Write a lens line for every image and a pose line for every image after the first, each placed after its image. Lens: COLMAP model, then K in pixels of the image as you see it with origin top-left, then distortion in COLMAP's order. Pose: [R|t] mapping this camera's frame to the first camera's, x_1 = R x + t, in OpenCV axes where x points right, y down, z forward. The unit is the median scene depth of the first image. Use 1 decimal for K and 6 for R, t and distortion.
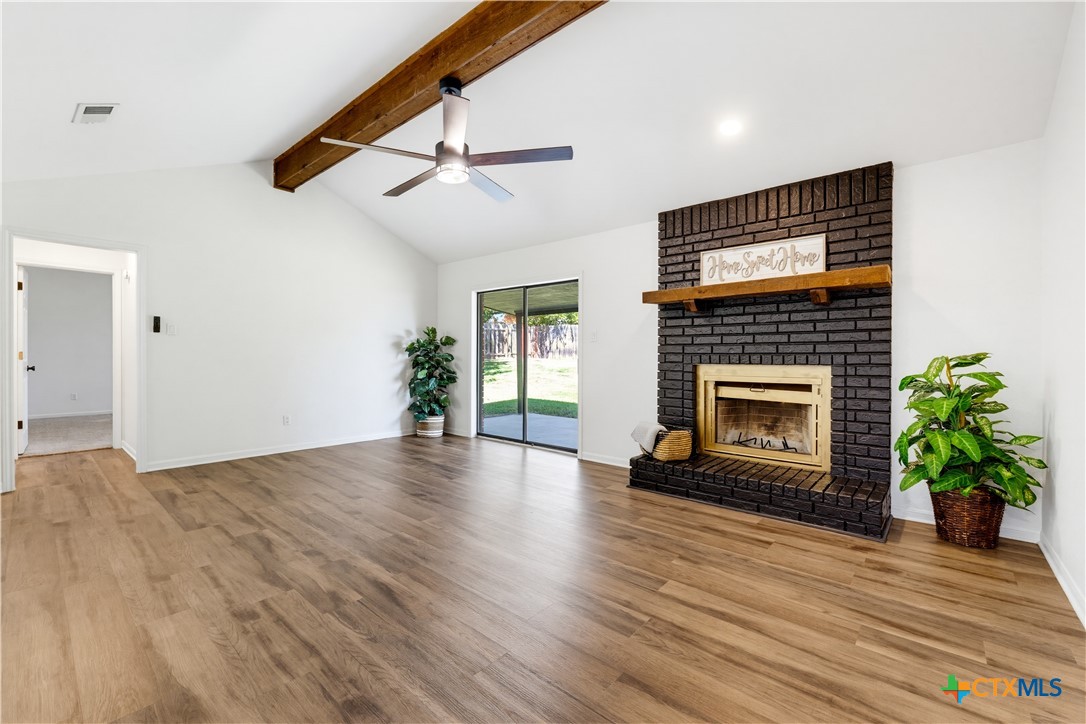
lens RADIAL K [[453.8, 0, 536.5], [0, 453.8, 358.8], [0, 0, 1]] dist [-0.010110, 0.000105]
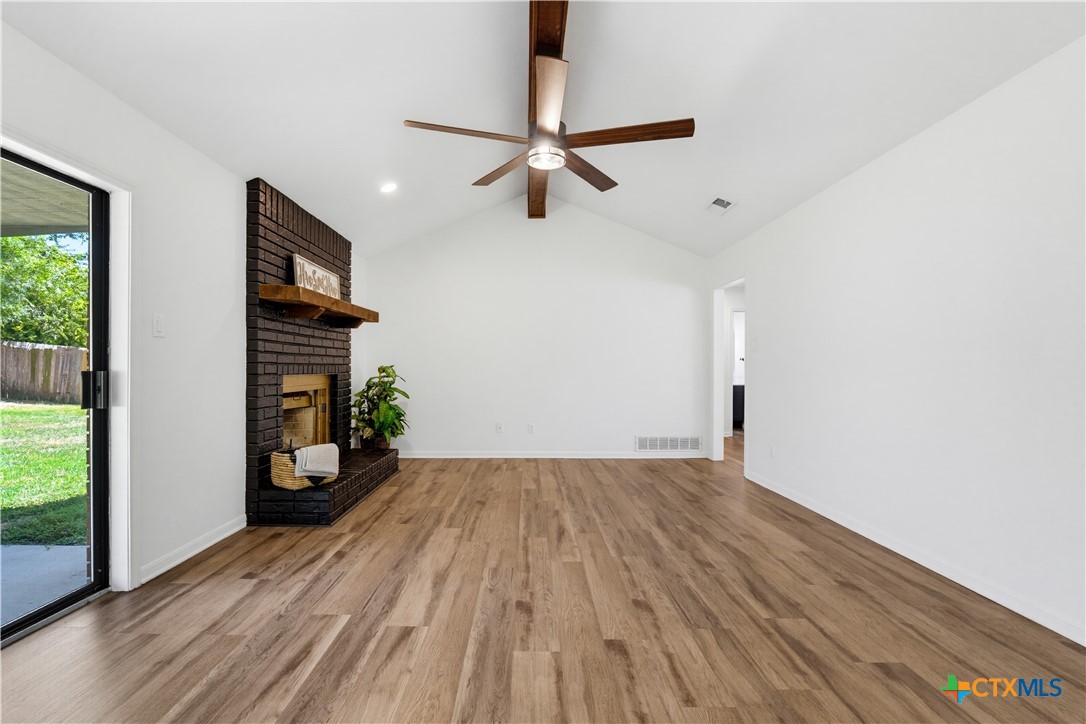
lens RADIAL K [[463.6, 0, 519.6], [0, 463.6, 368.9], [0, 0, 1]] dist [-0.008792, -0.000236]
pose [[-0.648428, -0.010578, 0.761203, -0.964028], [-0.004395, 0.999939, 0.010151, -0.016418], [-0.761263, 0.003236, -0.648435, 1.895516]]
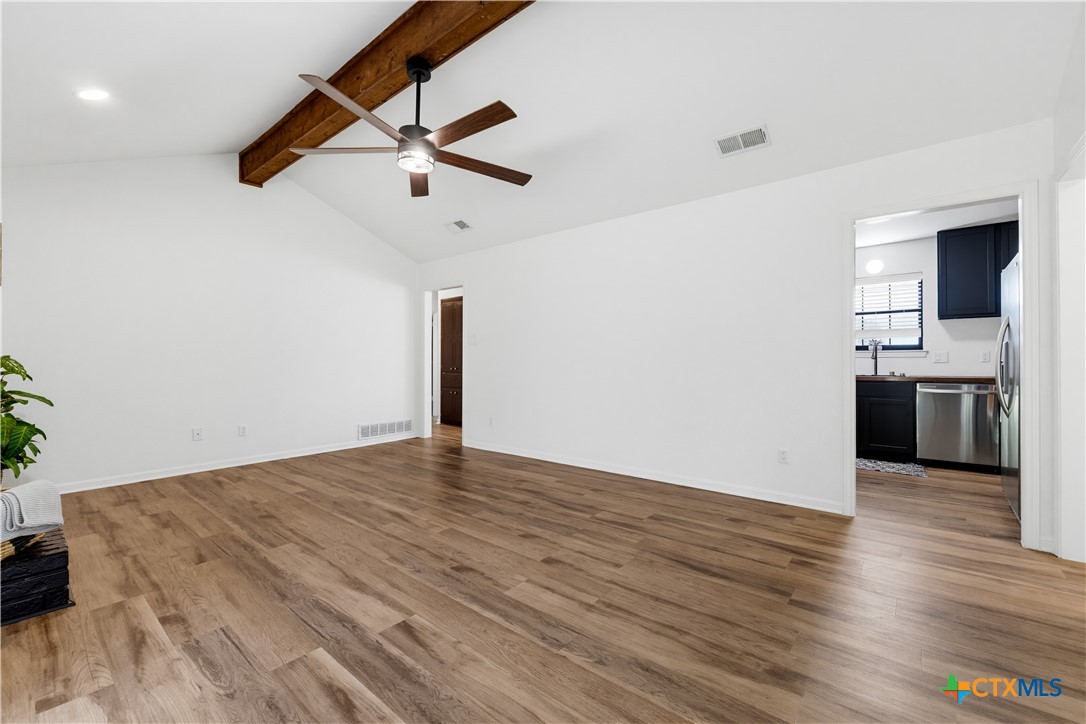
lens RADIAL K [[453.8, 0, 536.5], [0, 453.8, 358.8], [0, 0, 1]] dist [-0.010110, 0.000105]
pose [[-0.999794, -0.004416, -0.019788, -0.482244], [-0.004460, 0.999988, 0.002163, -0.010180], [0.019778, 0.002250, -0.999802, 2.265567]]
